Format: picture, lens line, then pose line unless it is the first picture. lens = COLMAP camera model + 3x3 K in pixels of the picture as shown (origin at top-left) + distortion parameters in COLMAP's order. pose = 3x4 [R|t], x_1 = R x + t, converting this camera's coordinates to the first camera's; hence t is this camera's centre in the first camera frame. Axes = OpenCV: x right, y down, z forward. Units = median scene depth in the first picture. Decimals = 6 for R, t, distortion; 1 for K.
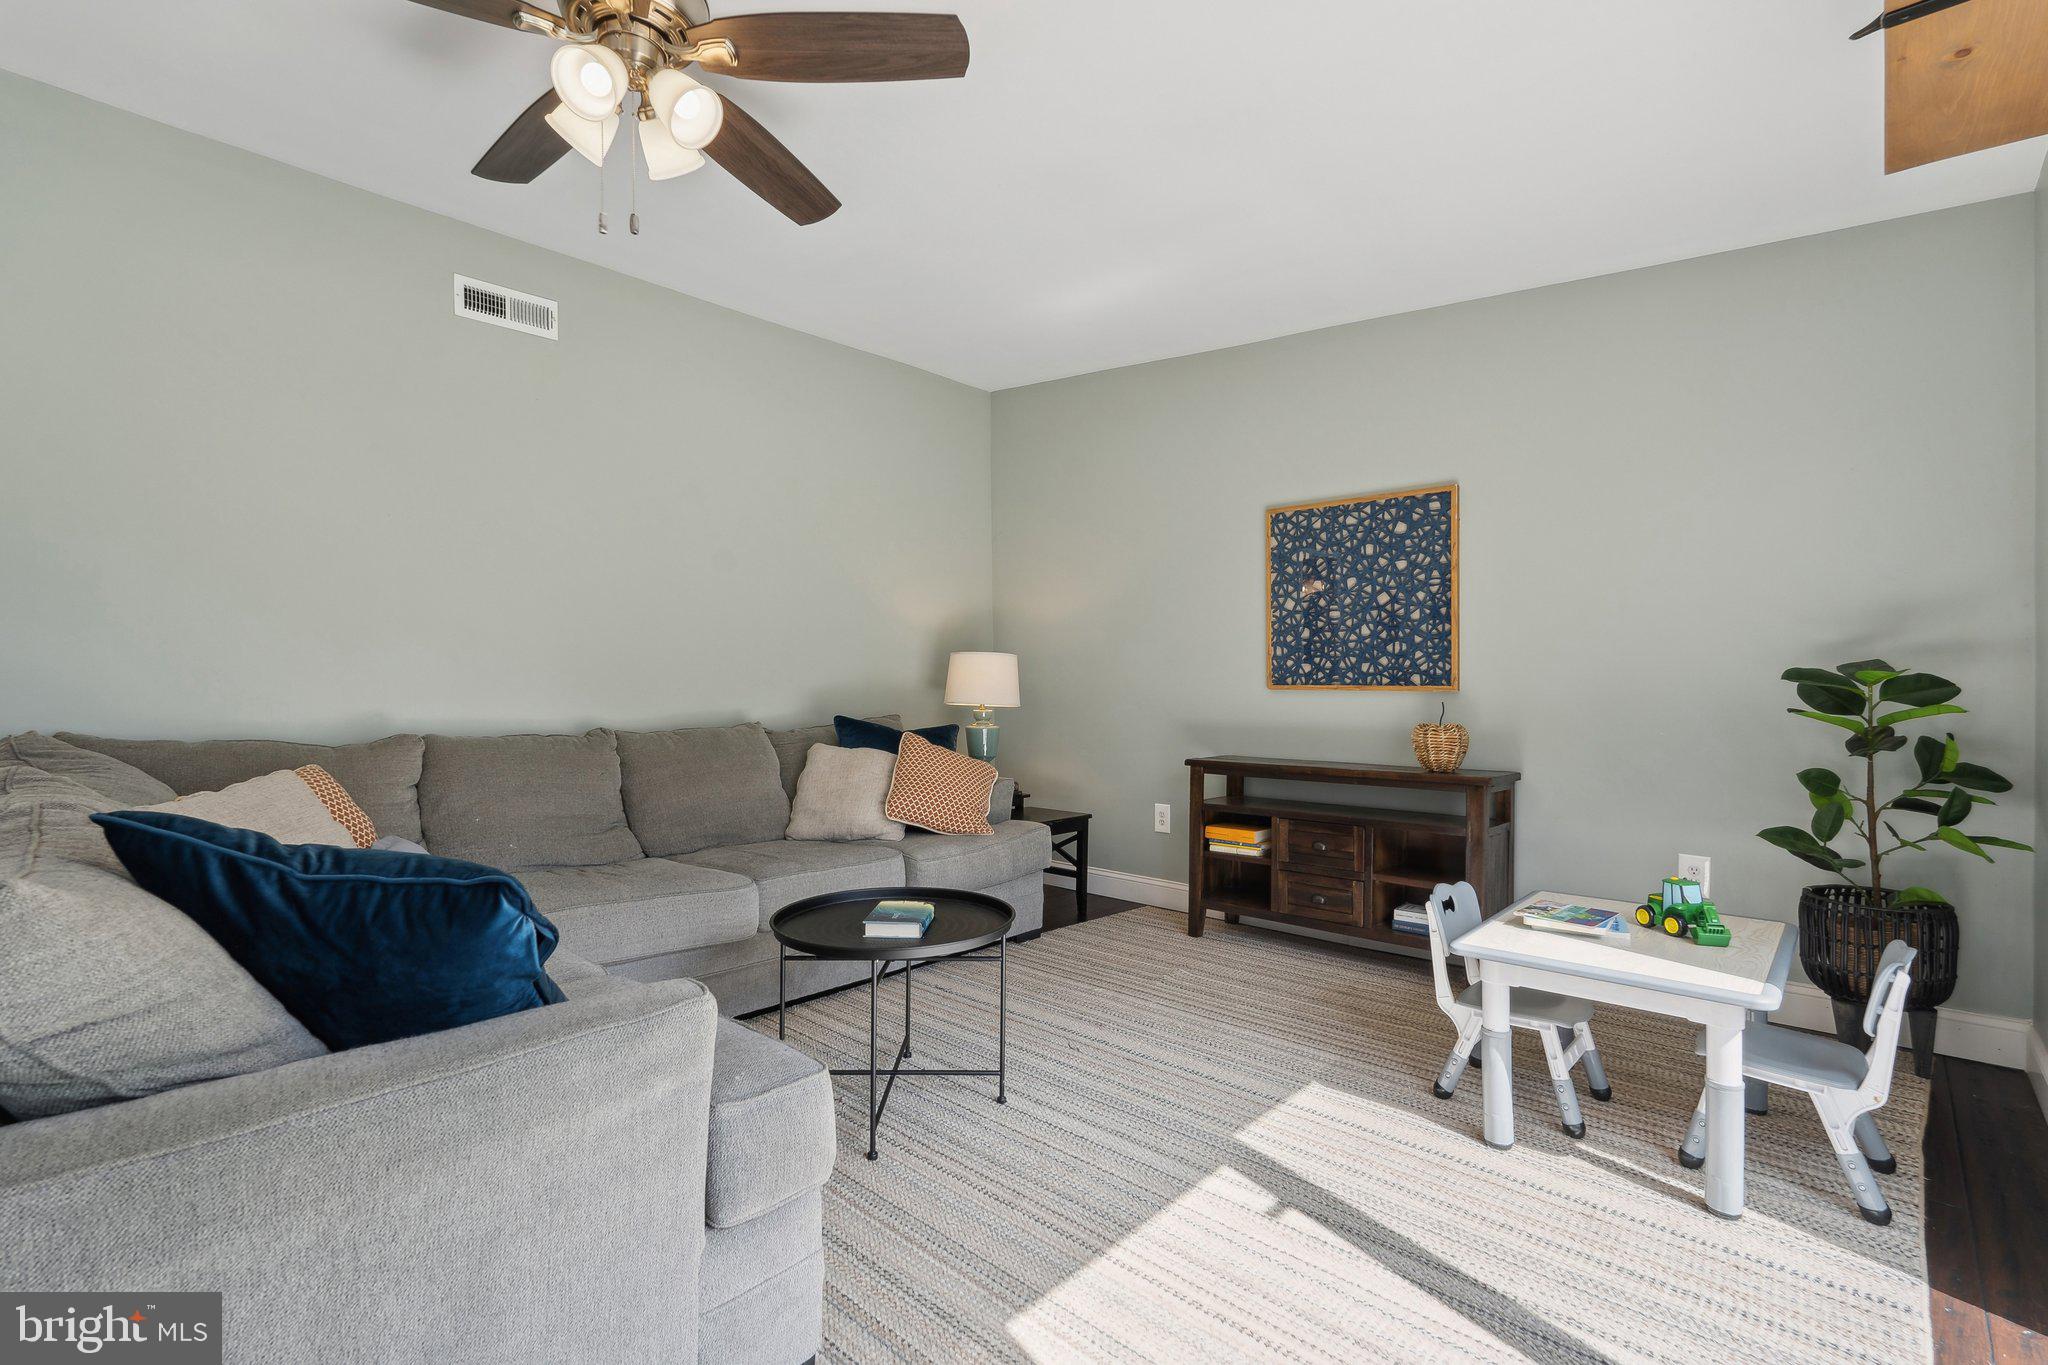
lens RADIAL K [[922.9, 0, 1017.5], [0, 922.9, 688.2], [0, 0, 1]] dist [-0.009847, 0.001385]
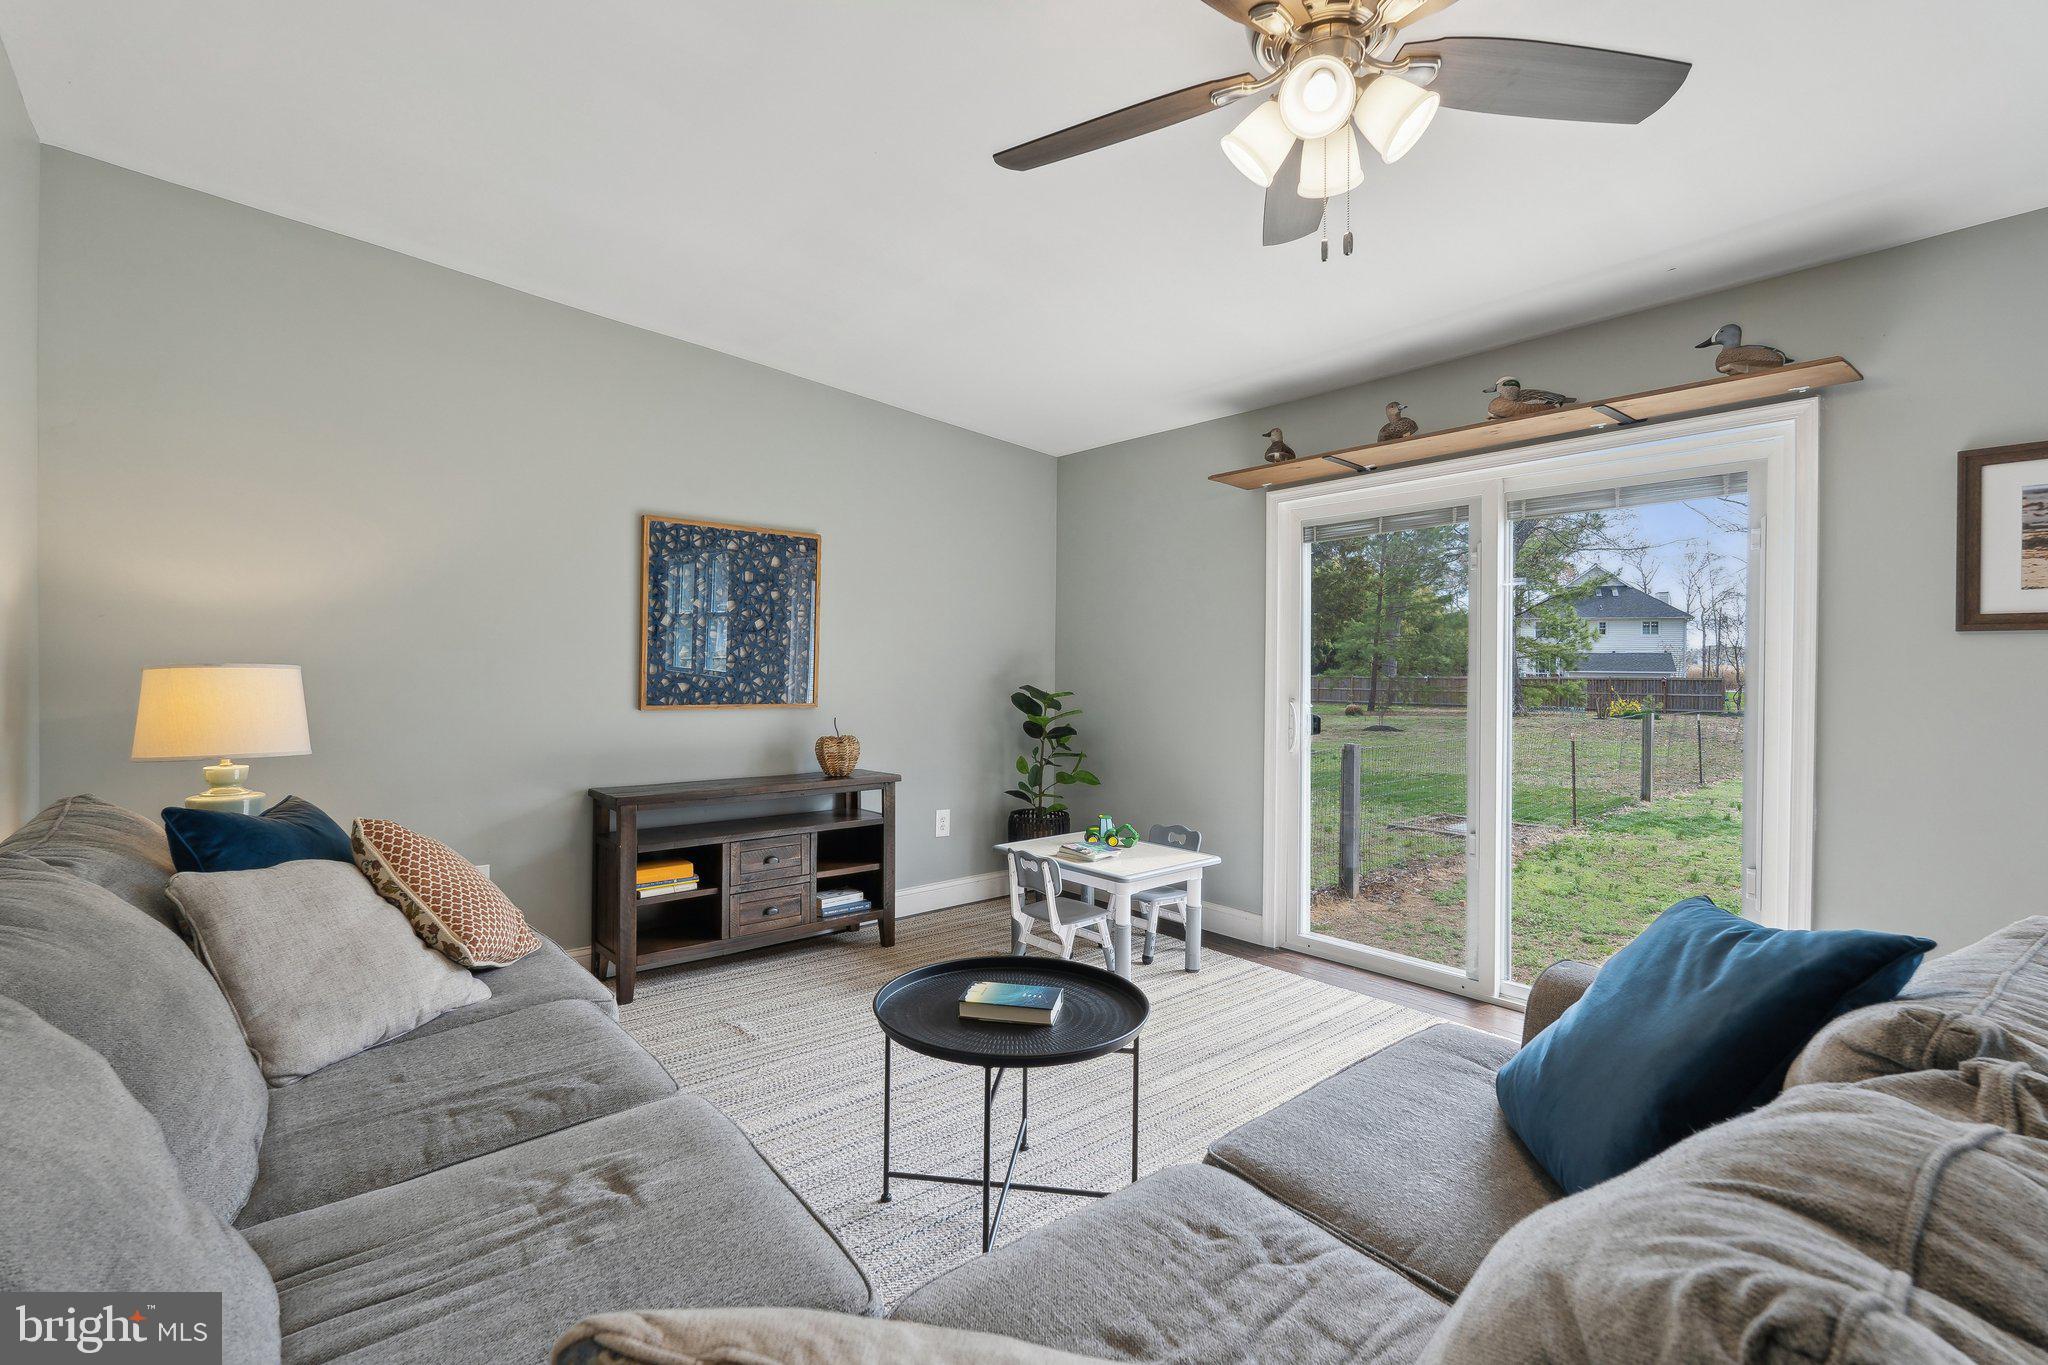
lens RADIAL K [[922.9, 0, 1020.9], [0, 922.9, 669.1], [0, 0, 1]] dist [-0.009847, 0.001385]
pose [[0.130003, 0.001296, 0.991513, -0.634192], [-0.005015, 0.999987, -0.000650, -0.044252], [-0.991501, -0.004888, 0.130008, 0.546453]]
